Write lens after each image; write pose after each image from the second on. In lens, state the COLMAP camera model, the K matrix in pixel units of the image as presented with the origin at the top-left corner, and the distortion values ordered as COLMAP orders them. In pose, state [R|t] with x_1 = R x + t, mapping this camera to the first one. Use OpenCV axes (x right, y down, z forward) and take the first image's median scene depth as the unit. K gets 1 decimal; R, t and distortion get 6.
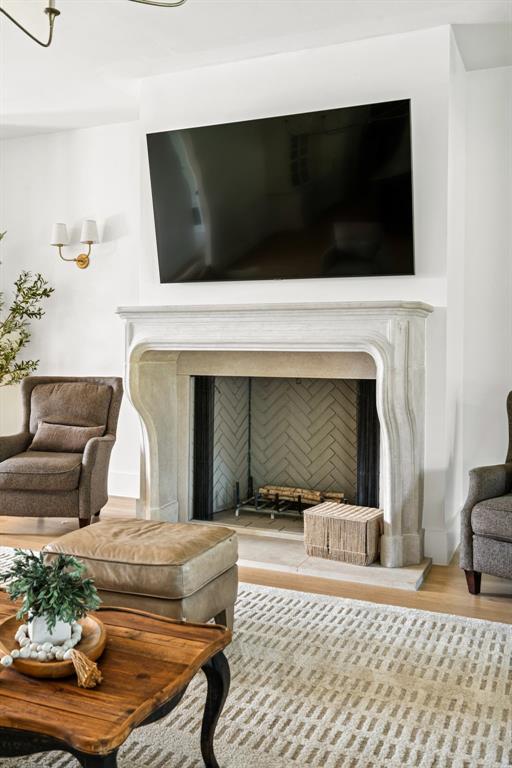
lens RADIAL K [[698.6, 0, 258.8], [0, 698.6, 376.4], [0, 0, 1]] dist [-0.035393, 0.000000]
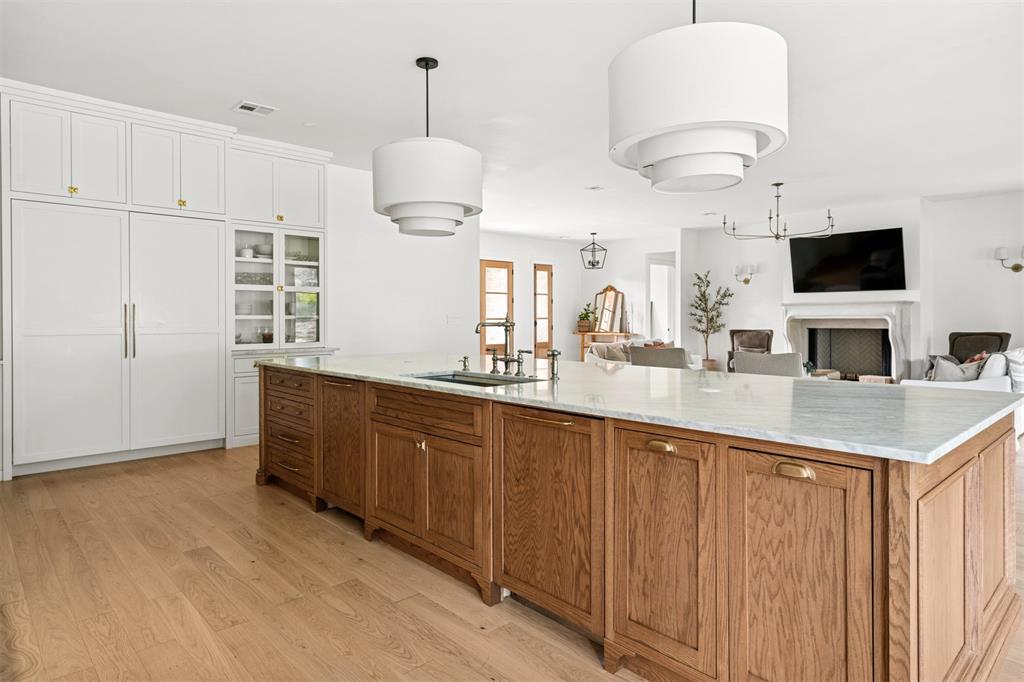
lens RADIAL K [[593.3, 0, 519.3], [0, 593.3, 323.1], [0, 0, 1]] dist [0.006842, 0.003345]
pose [[0.914764, -0.009983, -0.403865, -0.183991], [-0.000825, 0.999646, -0.026579, 0.039415], [0.403988, 0.024646, 0.914432, -1.461158]]
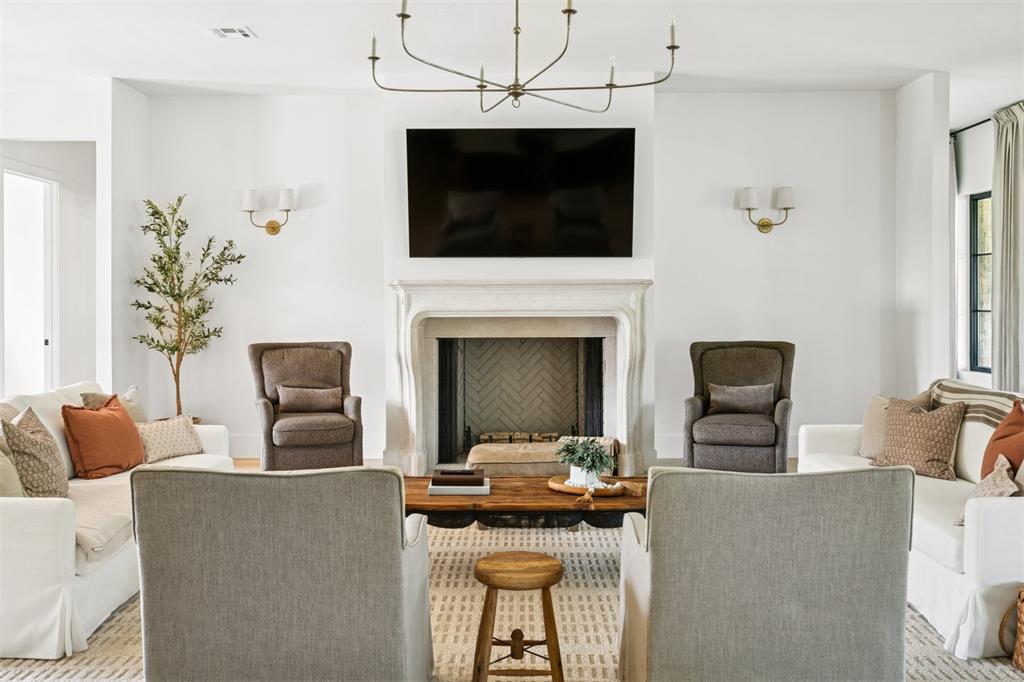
lens RADIAL K [[931.4, 0, 510.0], [0, 931.4, 337.3], [0, 0, 1]] dist [-0.035393, 0.000000]
pose [[0.920745, -0.023209, 0.389474, -0.584329], [0.024139, 0.999705, 0.002508, -0.003368], [-0.389417, 0.007092, 0.921034, -0.460139]]
